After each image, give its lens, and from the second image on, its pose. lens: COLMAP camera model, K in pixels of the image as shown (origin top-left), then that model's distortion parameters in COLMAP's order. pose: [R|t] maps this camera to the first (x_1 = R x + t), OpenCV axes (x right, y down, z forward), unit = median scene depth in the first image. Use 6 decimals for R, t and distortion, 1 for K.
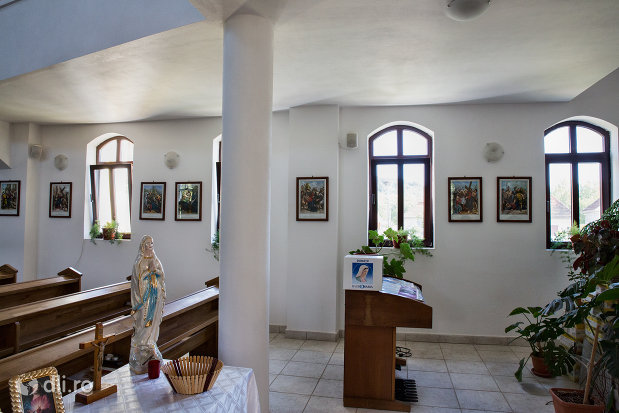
lens RADIAL K [[438.2, 0, 297.4], [0, 438.2, 203.8], [0, 0, 1]] dist [-0.115402, 0.001505]
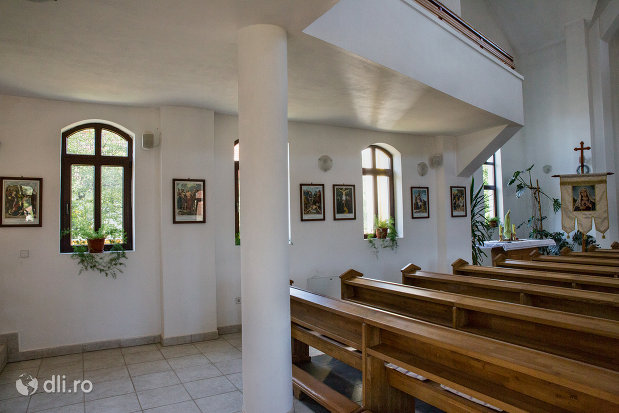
lens RADIAL K [[438.2, 0, 297.4], [0, 438.2, 203.8], [0, 0, 1]] dist [-0.115402, 0.001505]
pose [[0.750332, 0.000701, 0.661061, -0.461613], [0.002840, 0.999987, -0.004284, -0.000277], [-0.661055, 0.005092, 0.750320, 0.097861]]
